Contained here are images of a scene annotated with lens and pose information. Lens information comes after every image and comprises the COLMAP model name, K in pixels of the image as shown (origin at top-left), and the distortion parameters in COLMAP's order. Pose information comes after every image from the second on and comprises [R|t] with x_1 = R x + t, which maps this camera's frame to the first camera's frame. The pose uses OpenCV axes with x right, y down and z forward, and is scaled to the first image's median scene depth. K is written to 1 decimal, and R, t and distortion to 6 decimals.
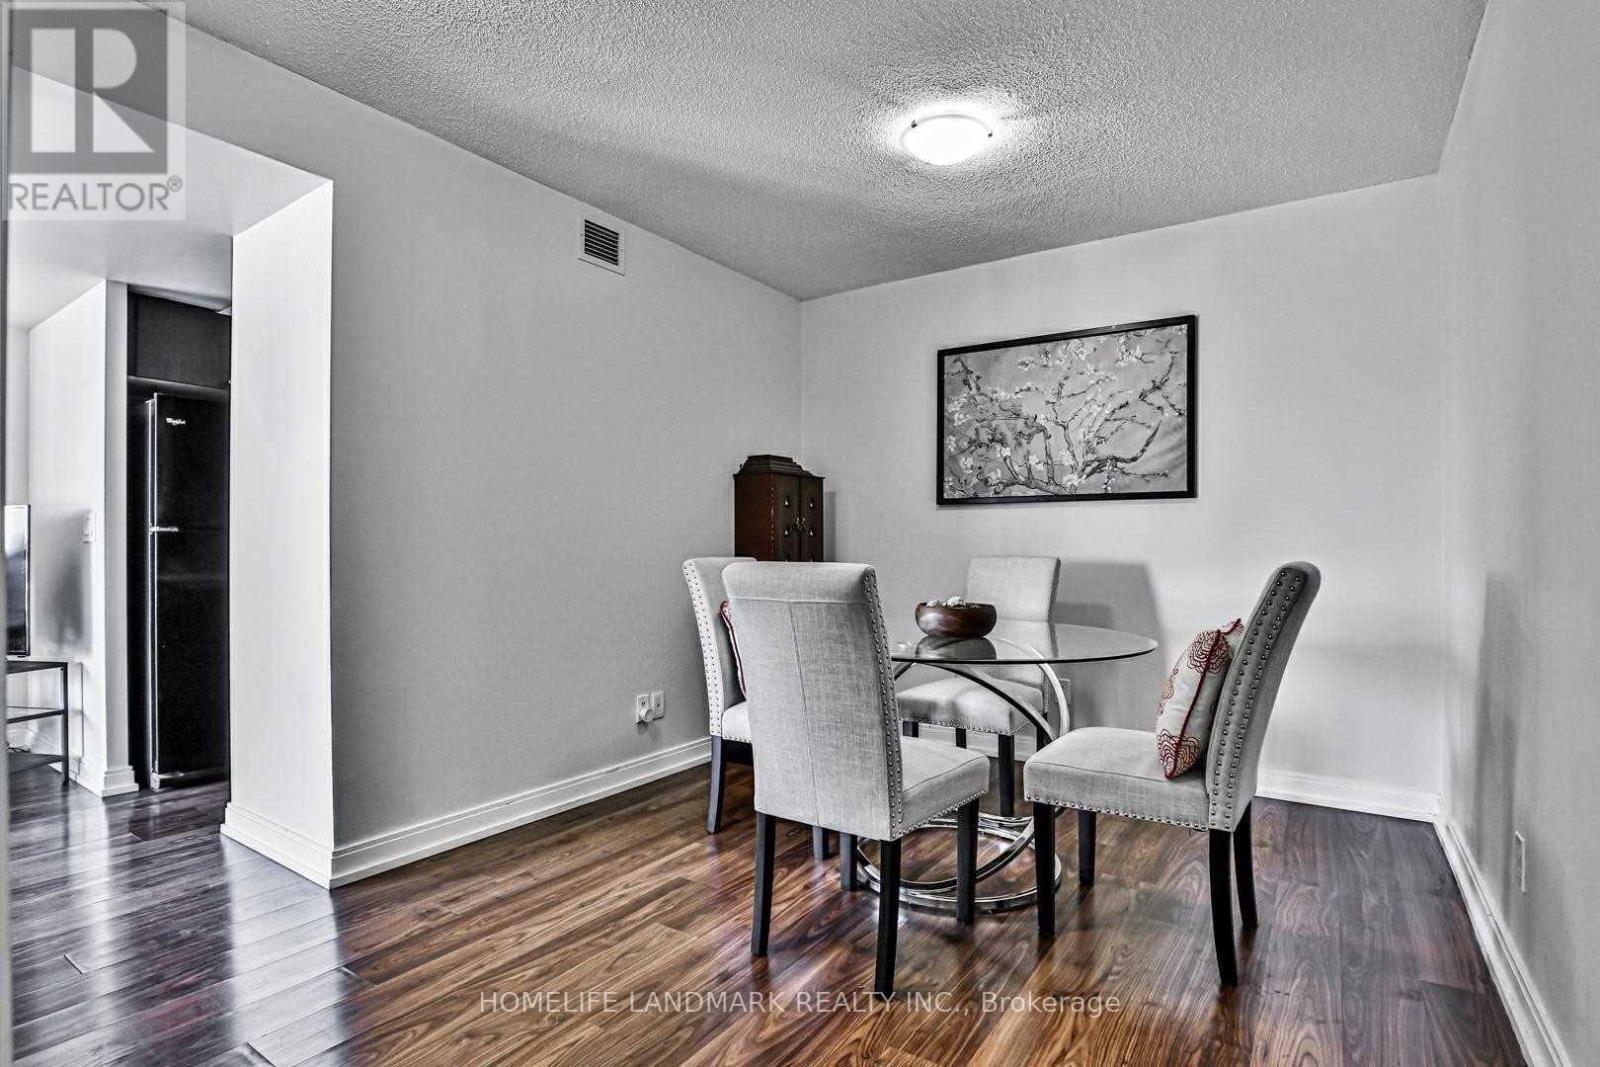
lens RADIAL K [[760.2, 0, 803.3], [0, 760.2, 544.7], [0, 0, 1]] dist [-0.000877, -0.000072]
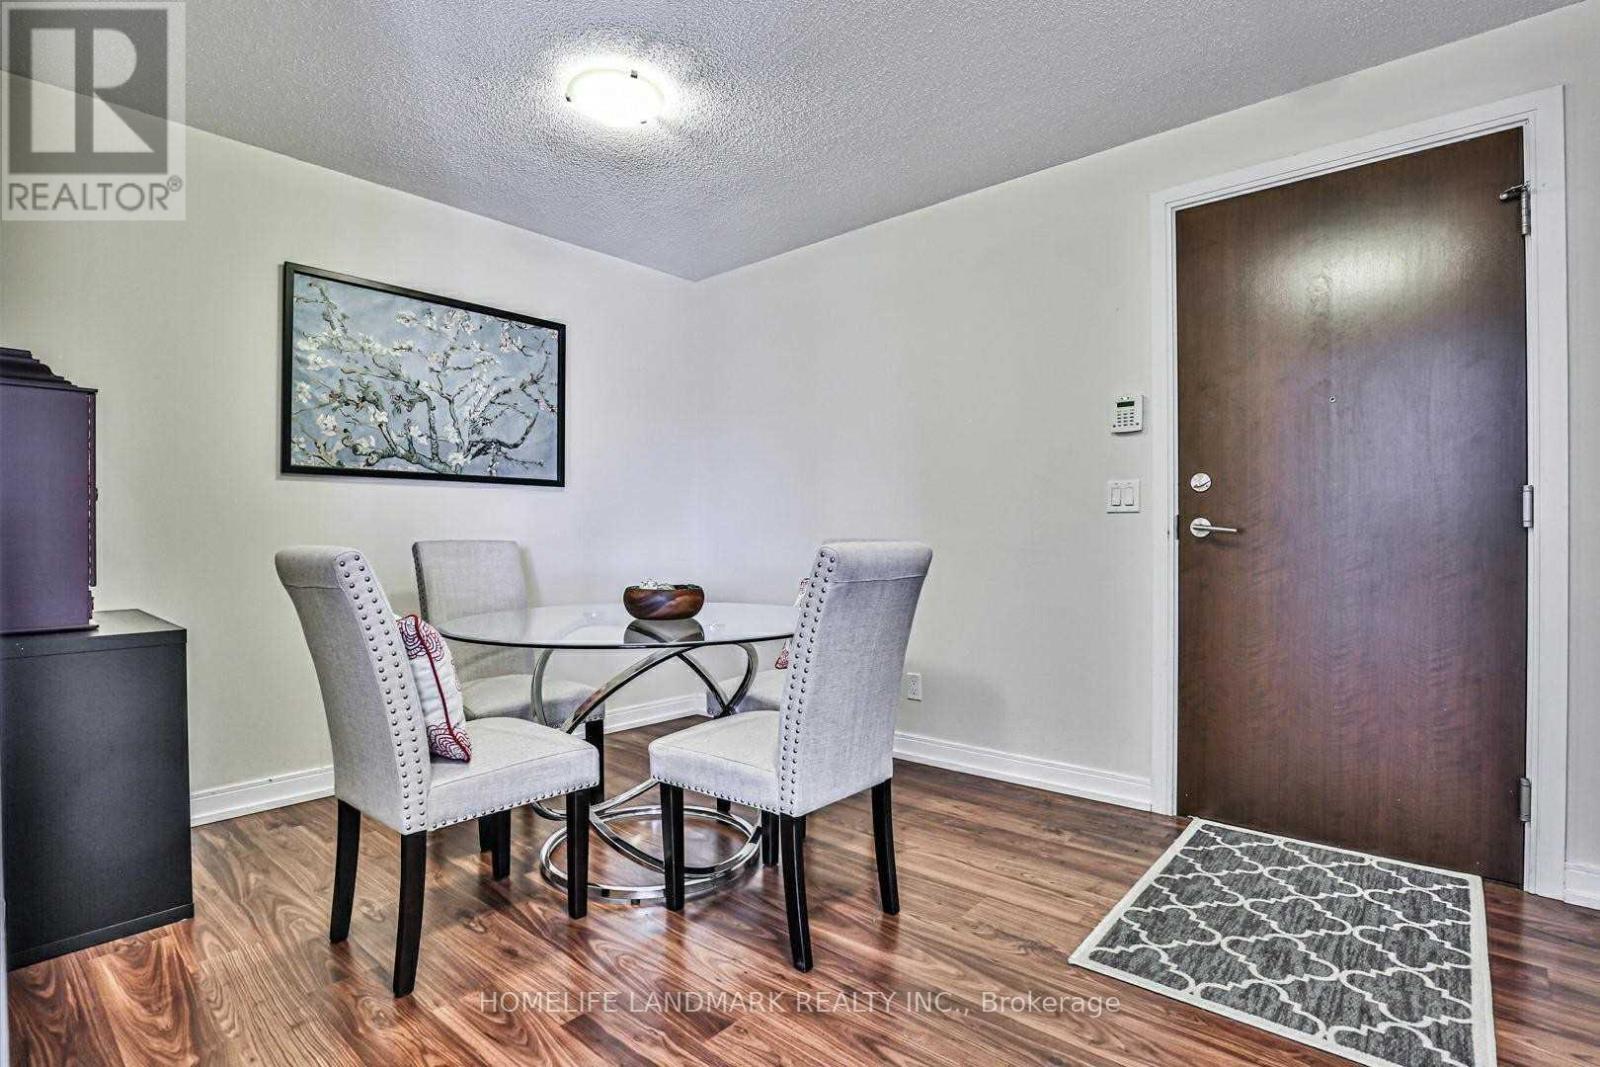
lens RADIAL K [[746.7, 0, 804.0], [0, 746.7, 533.7], [0, 0, 1]] dist [-0.038368, 0.006225]
pose [[0.183874, 0.000454, 0.982950, -0.460196], [0.000925, 0.999999, -0.000635, 0.007263], [-0.982949, 0.001026, 0.183873, 0.415228]]
